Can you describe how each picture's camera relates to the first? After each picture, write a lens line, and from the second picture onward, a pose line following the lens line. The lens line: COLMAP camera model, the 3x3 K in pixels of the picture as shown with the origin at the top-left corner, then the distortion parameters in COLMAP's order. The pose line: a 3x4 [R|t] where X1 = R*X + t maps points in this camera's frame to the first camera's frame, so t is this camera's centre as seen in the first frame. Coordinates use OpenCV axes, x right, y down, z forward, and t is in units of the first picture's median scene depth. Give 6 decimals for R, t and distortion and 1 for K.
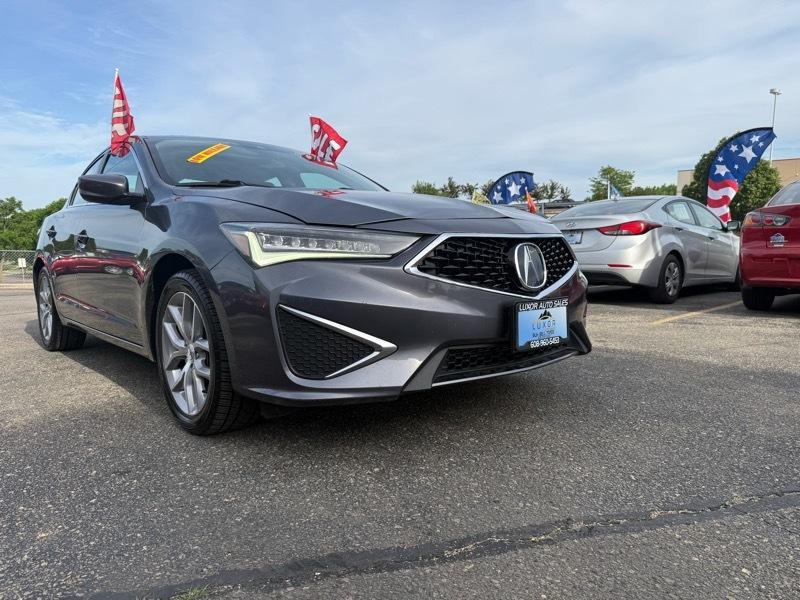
lens RADIAL K [[555.3, 0, 399.1], [0, 555.3, 287.9], [0, 0, 1]] dist [0.016815, -0.026541]
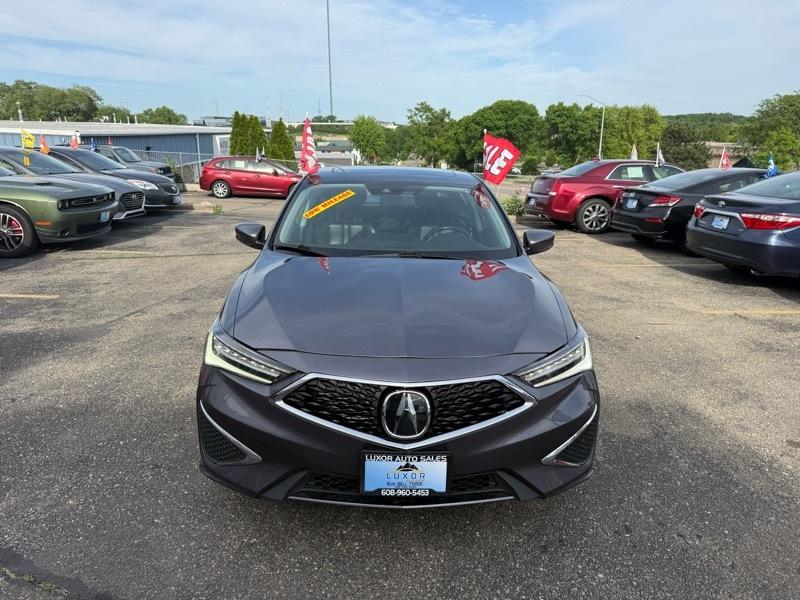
lens RADIAL K [[576.9, 0, 403.1], [0, 576.9, 303.2], [0, 0, 1]] dist [0.034905, -0.034527]
pose [[0.776909, 0.187372, -0.601085, 0.663569], [-0.074668, 0.975373, 0.207537, -0.363655], [0.625169, -0.116356, 0.771767, 0.187307]]
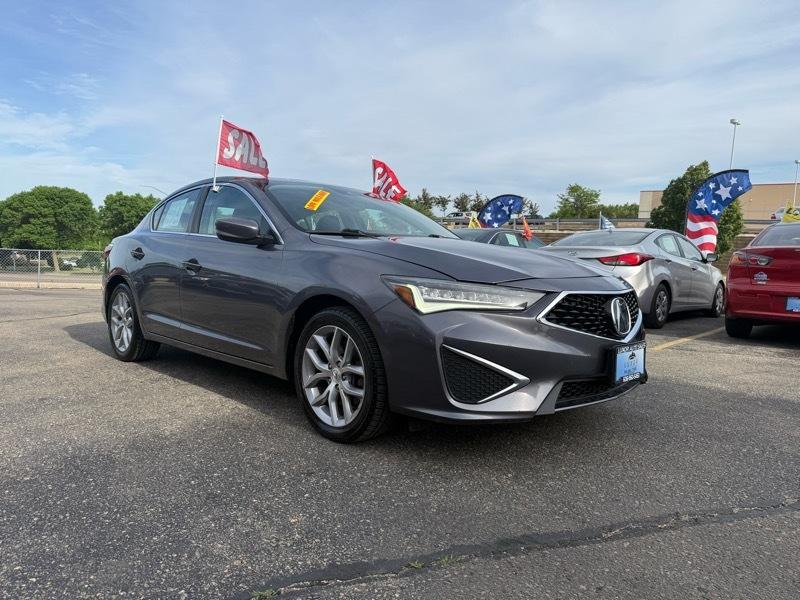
lens RADIAL K [[555.3, 0, 393.8], [0, 555.3, 293.6], [0, 0, 1]] dist [0.016815, -0.026541]
pose [[0.997695, 0.034495, 0.058441, -0.289007], [-0.034443, 0.999405, -0.001885, -0.057878], [-0.058471, -0.000133, 0.998289, -0.193606]]
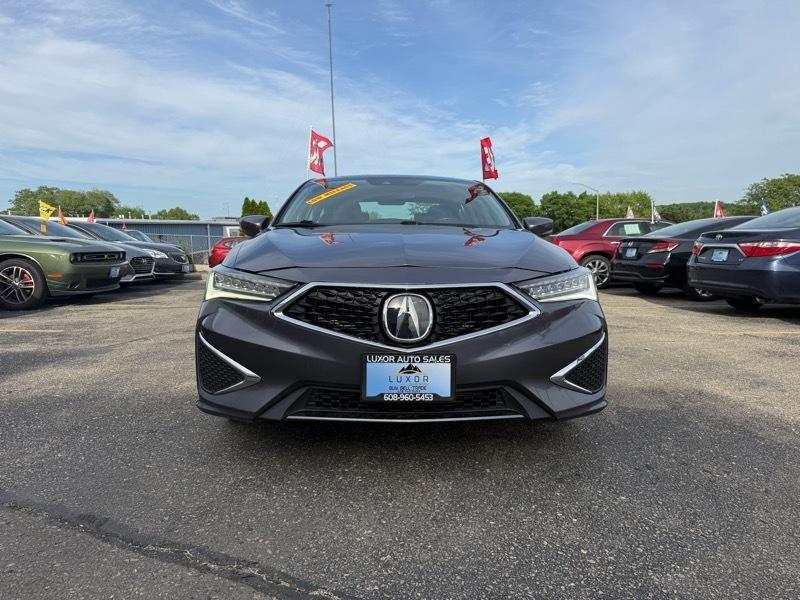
lens RADIAL K [[576.9, 0, 399.4], [0, 576.9, 293.2], [0, 0, 1]] dist [0.034905, -0.034527]
pose [[0.770152, 0.061707, -0.634868, 0.702794], [-0.051070, 0.998080, 0.035057, -0.093542], [0.635812, 0.005423, 0.771825, 0.177923]]
